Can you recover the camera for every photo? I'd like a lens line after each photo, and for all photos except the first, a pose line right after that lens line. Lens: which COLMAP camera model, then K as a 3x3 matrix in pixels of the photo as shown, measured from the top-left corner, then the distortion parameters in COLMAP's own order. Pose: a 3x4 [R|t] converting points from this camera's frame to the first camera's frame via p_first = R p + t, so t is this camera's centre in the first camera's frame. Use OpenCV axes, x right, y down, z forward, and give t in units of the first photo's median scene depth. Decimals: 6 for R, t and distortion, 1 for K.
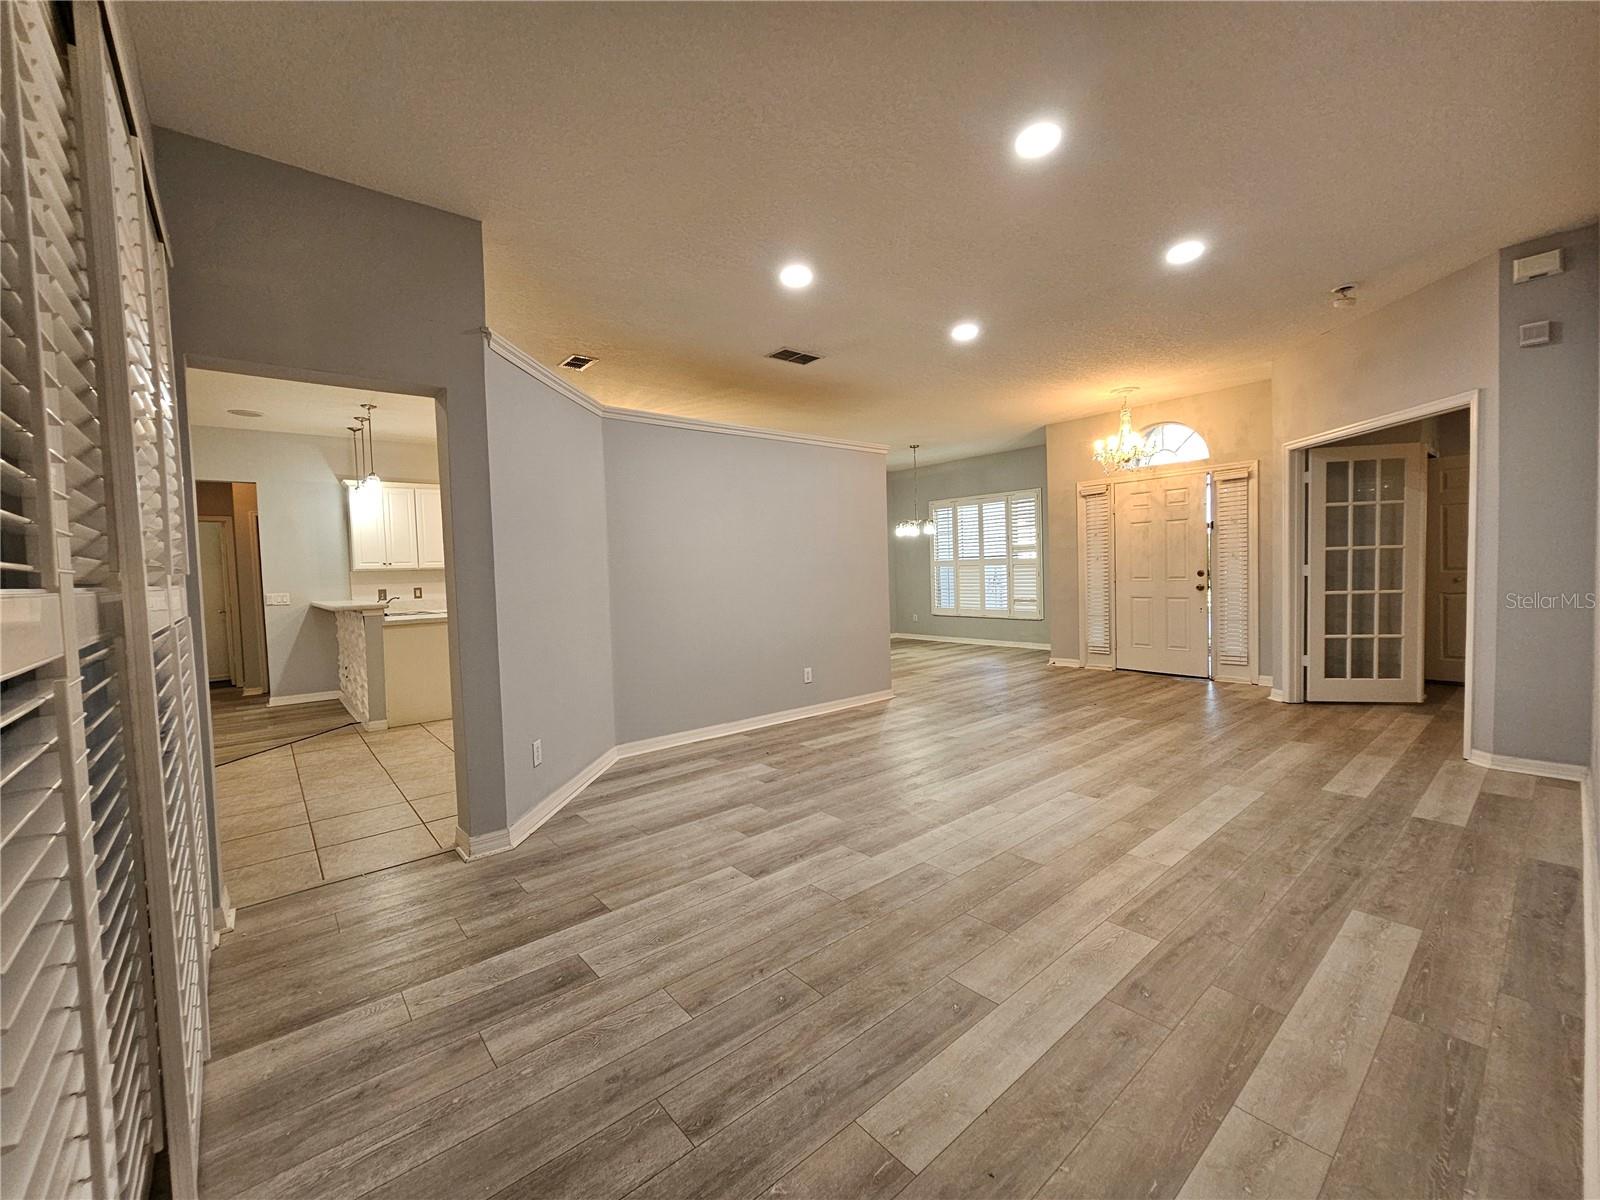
lens RADIAL K [[654.9, 0, 792.5], [0, 654.9, 599.8], [0, 0, 1]] dist [-0.004403, 0.002448]
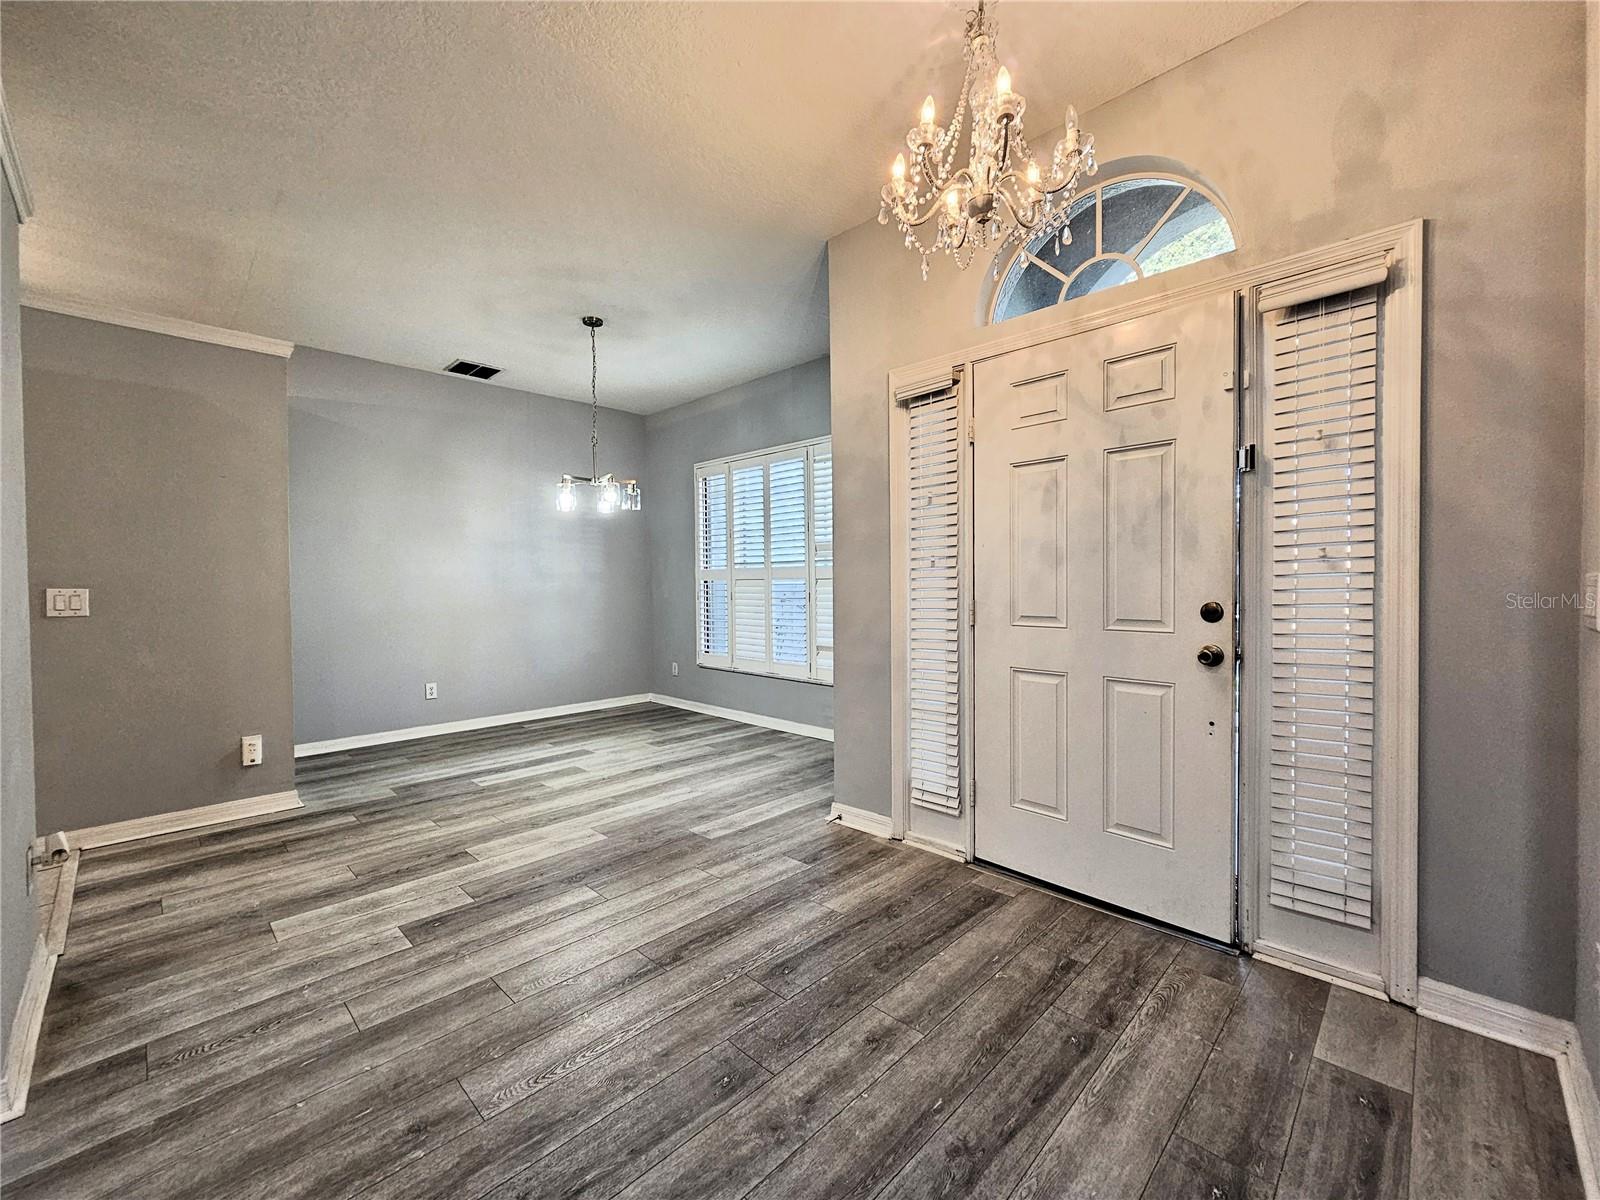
lens RADIAL K [[654.9, 0, 797.0], [0, 654.9, 598.9], [0, 0, 1]] dist [-0.004403, 0.002448]
pose [[0.994327, 0.022975, 0.103855, 0.578879], [-0.020217, 0.999416, -0.027531, -0.050269], [-0.104427, 0.025275, 0.994211, 1.044338]]
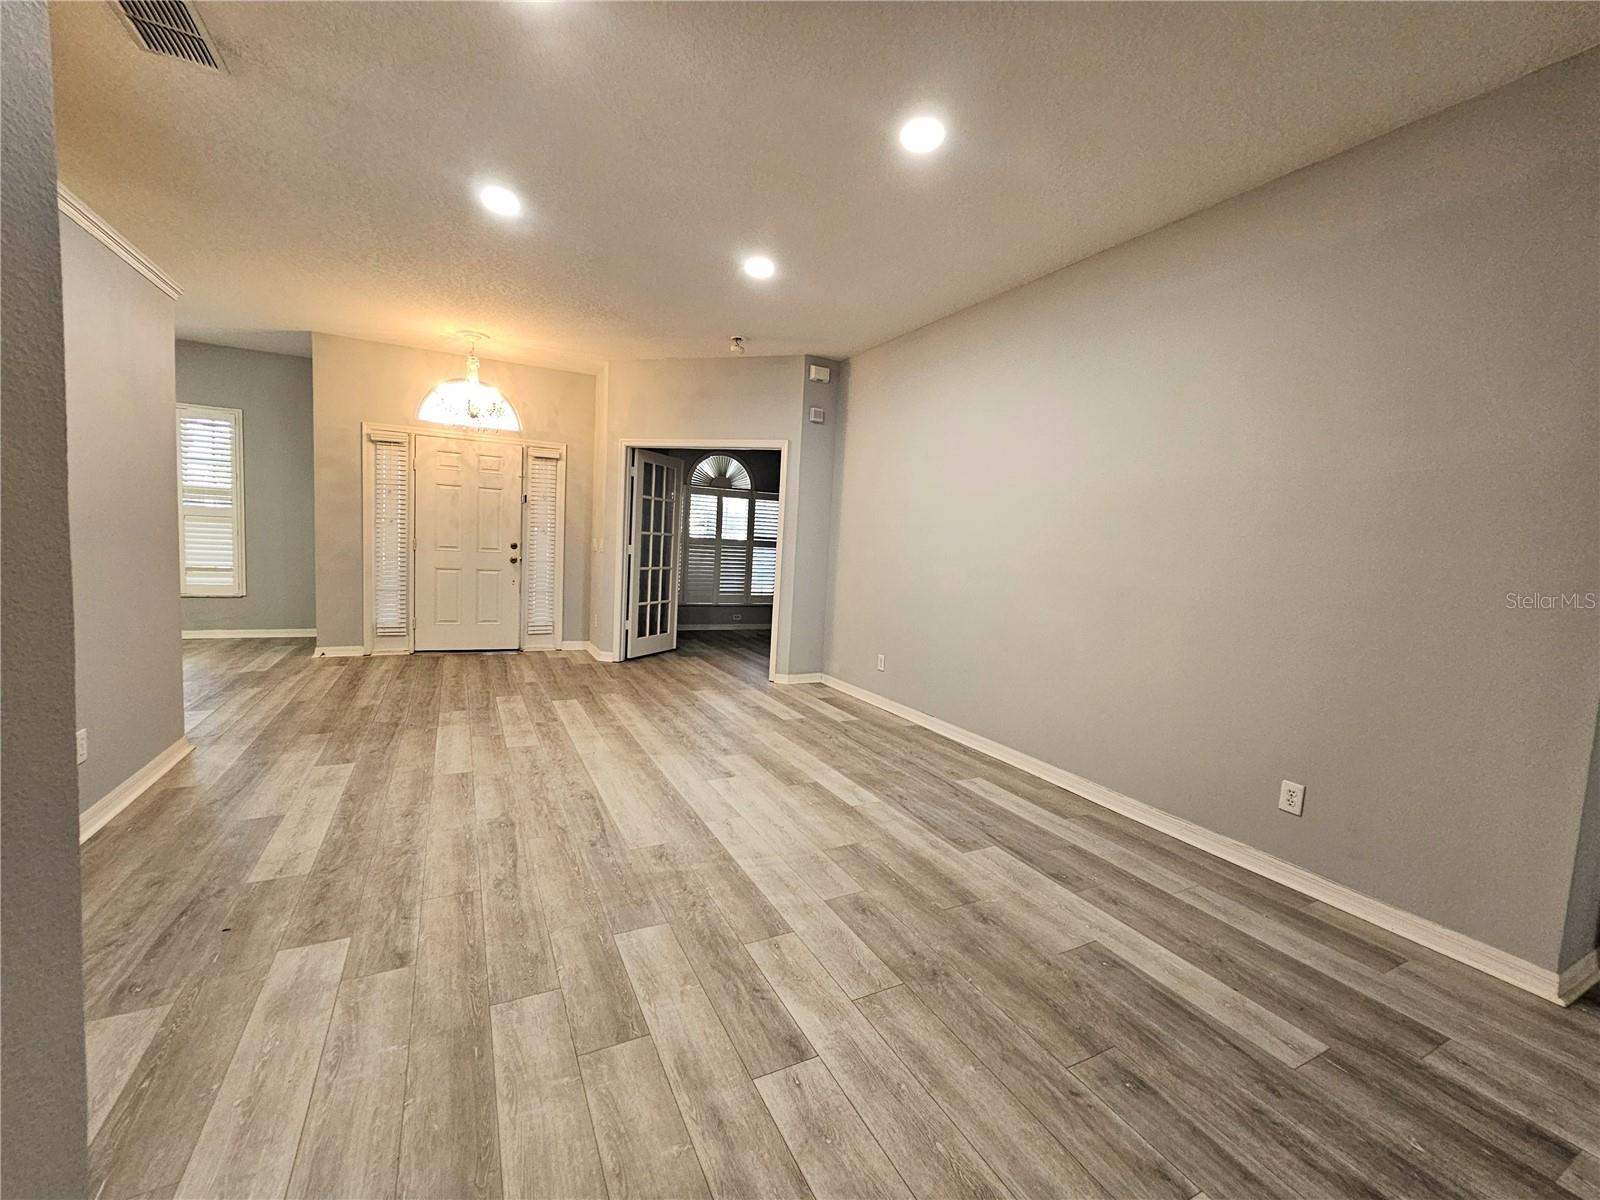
lens RADIAL K [[654.9, 0, 792.8], [0, 654.9, 596.4], [0, 0, 1]] dist [-0.004403, 0.002448]
pose [[0.215069, -0.038237, 0.975850, -0.388308], [-0.013710, 0.999017, 0.042166, -0.016737], [-0.976503, -0.022447, 0.214333, 0.544843]]
